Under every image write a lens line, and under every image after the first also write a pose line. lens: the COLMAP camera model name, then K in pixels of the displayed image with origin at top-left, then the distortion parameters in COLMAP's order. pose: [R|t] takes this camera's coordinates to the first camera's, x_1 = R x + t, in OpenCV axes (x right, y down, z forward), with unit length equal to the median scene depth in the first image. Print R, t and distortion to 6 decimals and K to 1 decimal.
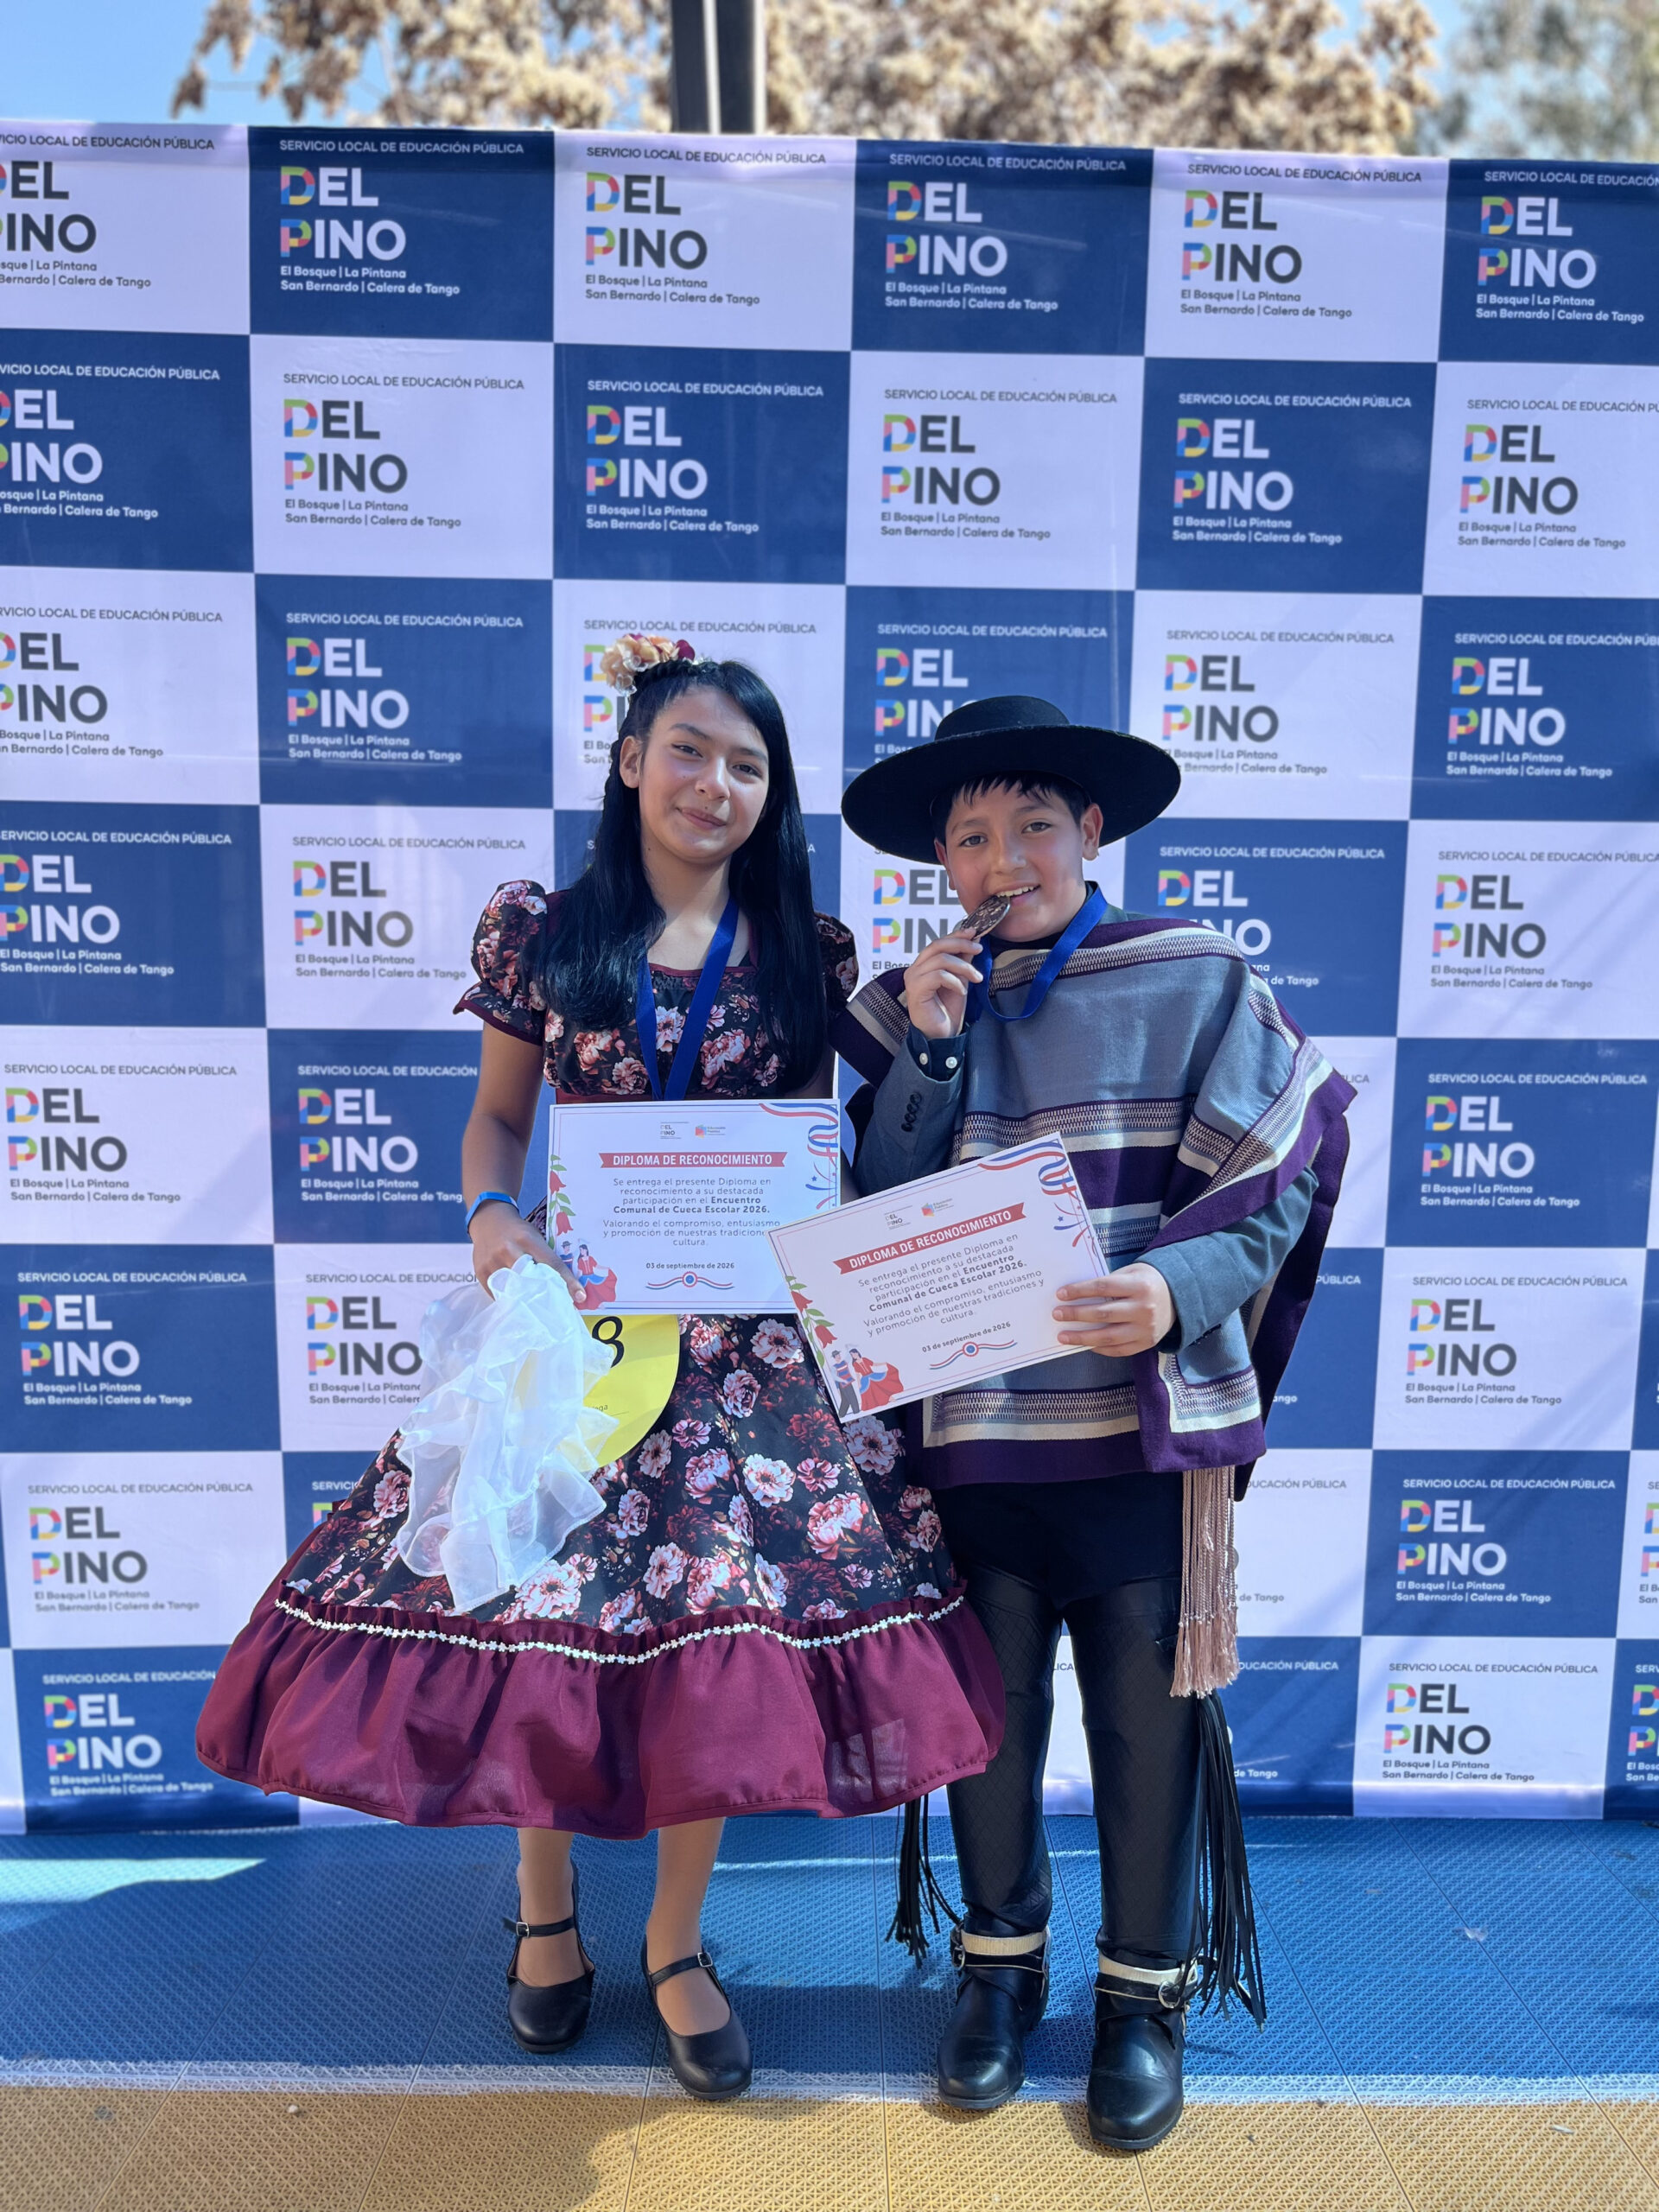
lens RADIAL K [[1661.7, 0, 839.3], [0, 1661.7, 1107.0], [0, 0, 1]] dist [0.090285, -0.115008]
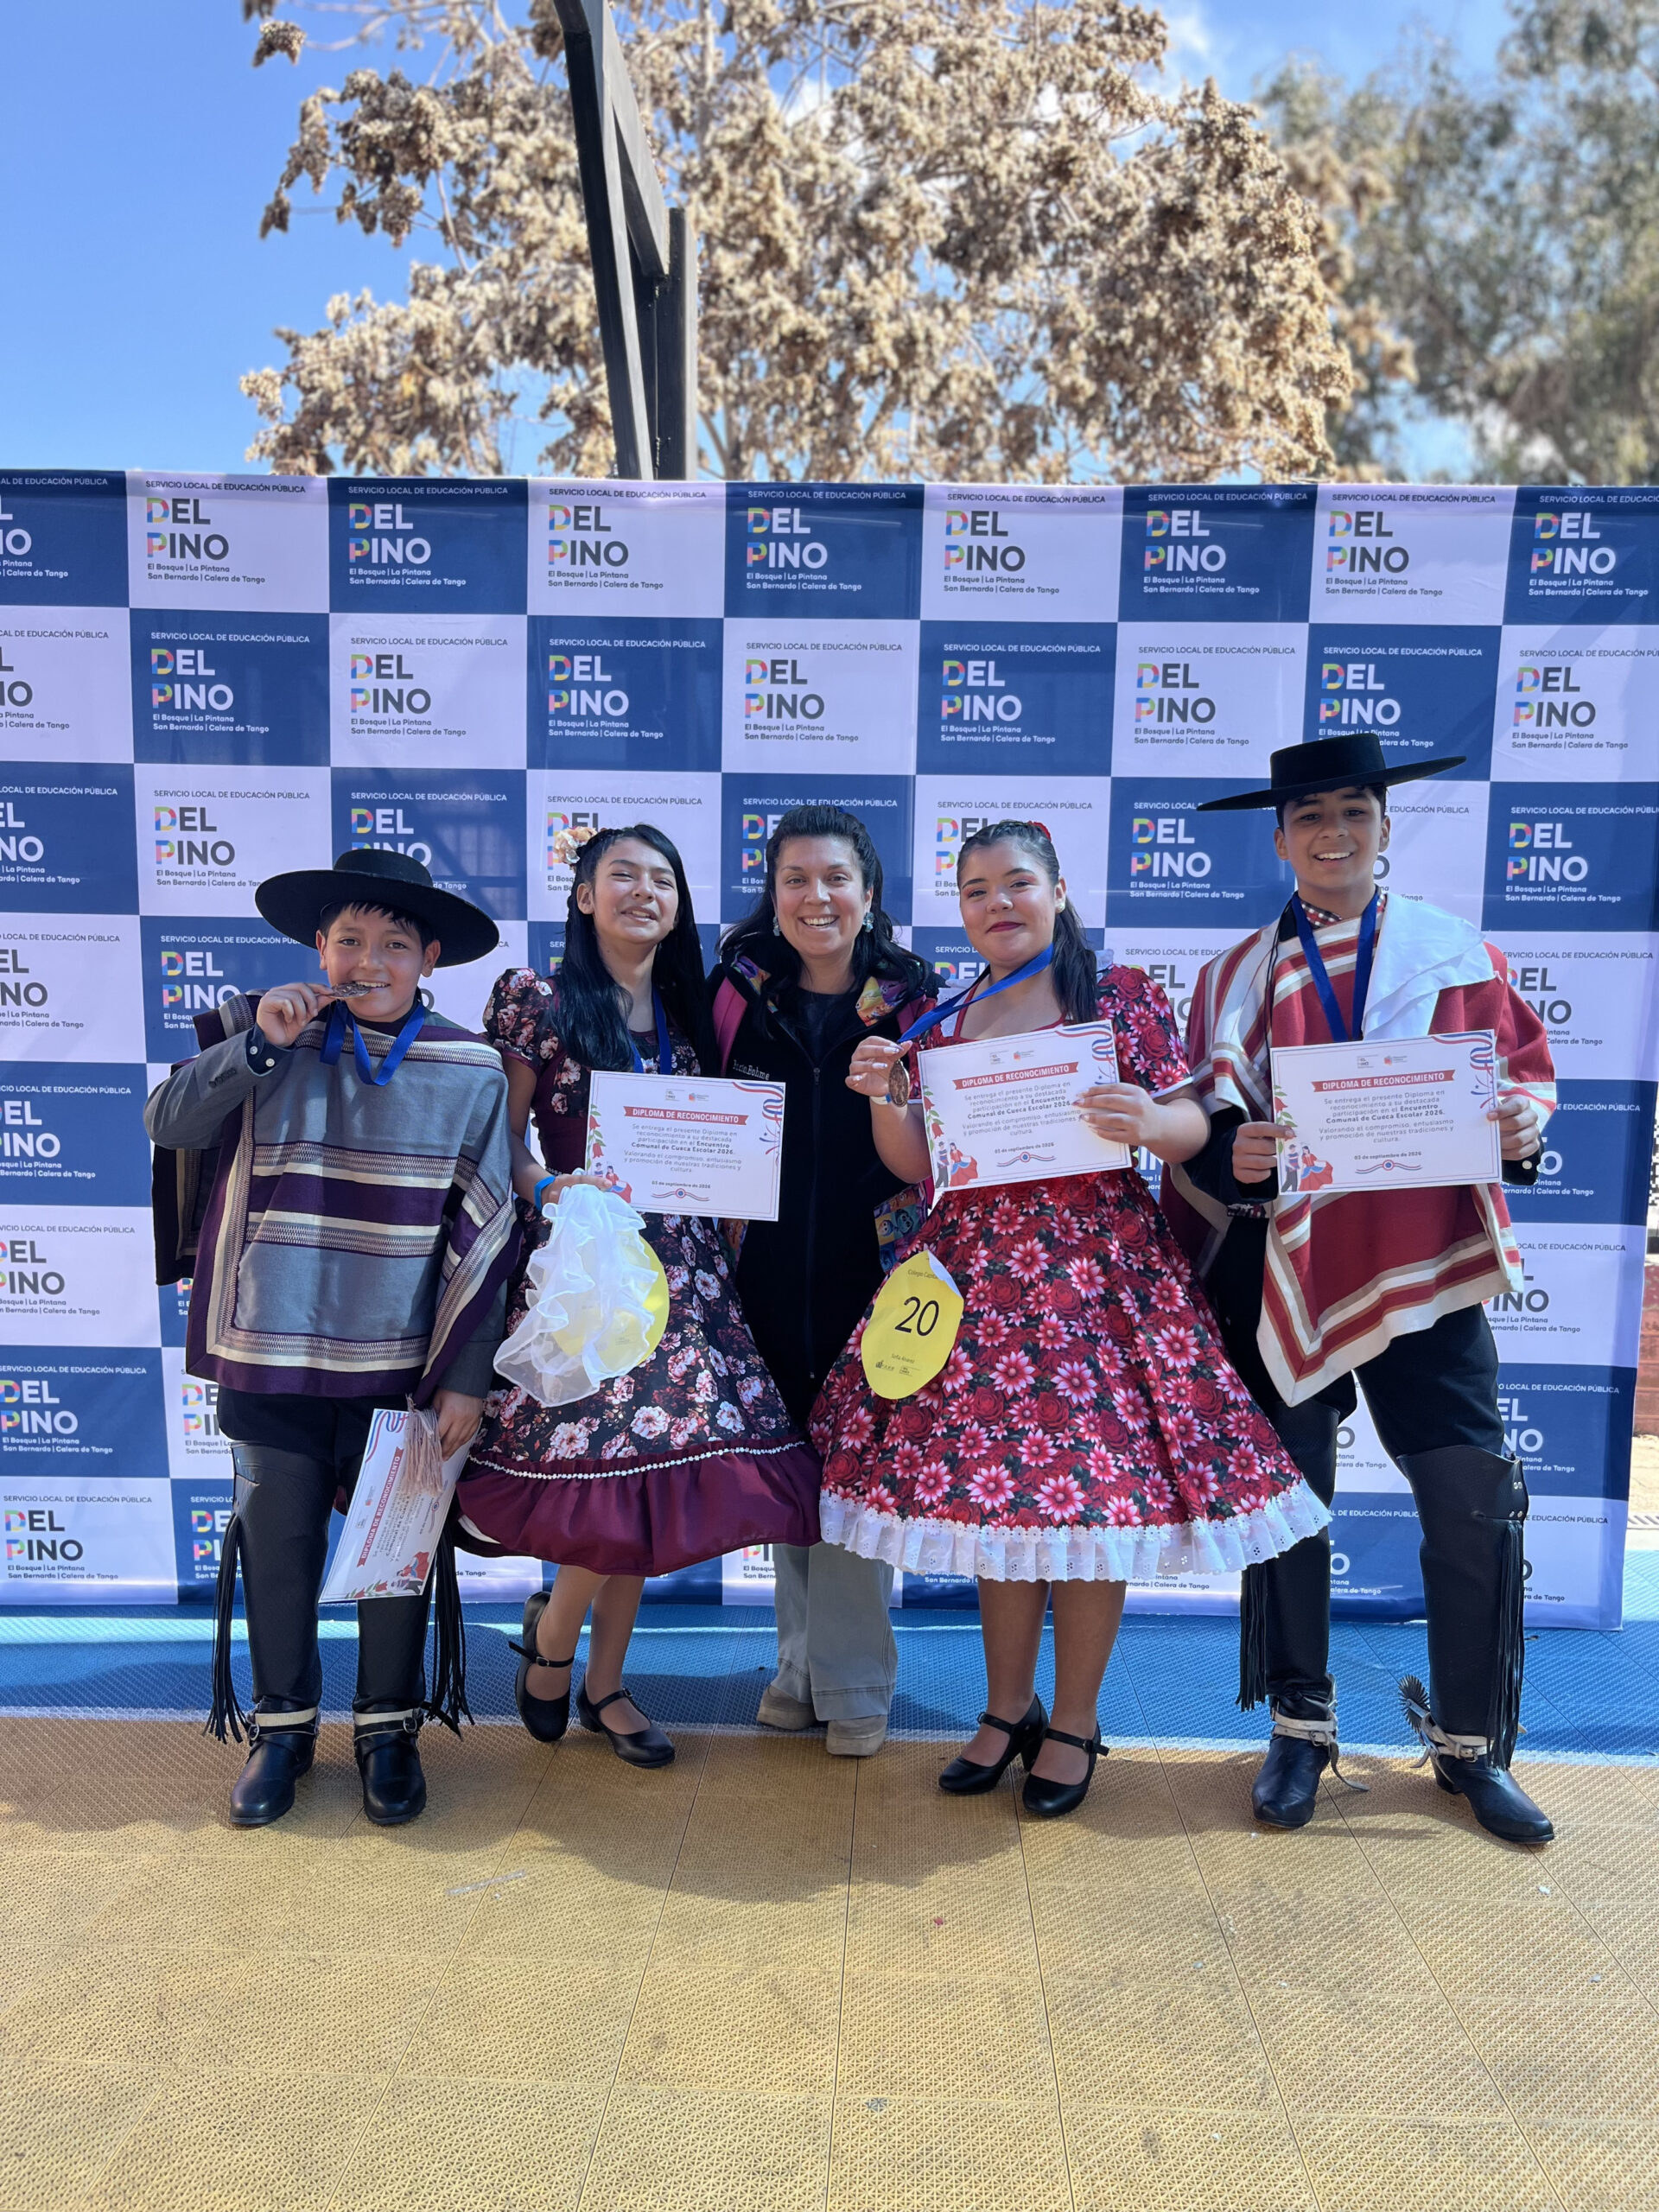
lens RADIAL K [[1671.0, 0, 838.0], [0, 1671.0, 1114.1], [0, 0, 1]] dist [0.036870, -0.003696]
pose [[0.999068, 0.005791, -0.042779, 0.174733], [-0.005238, 0.999901, 0.013026, -0.025847], [0.042850, -0.012790, 0.999000, -0.496016]]
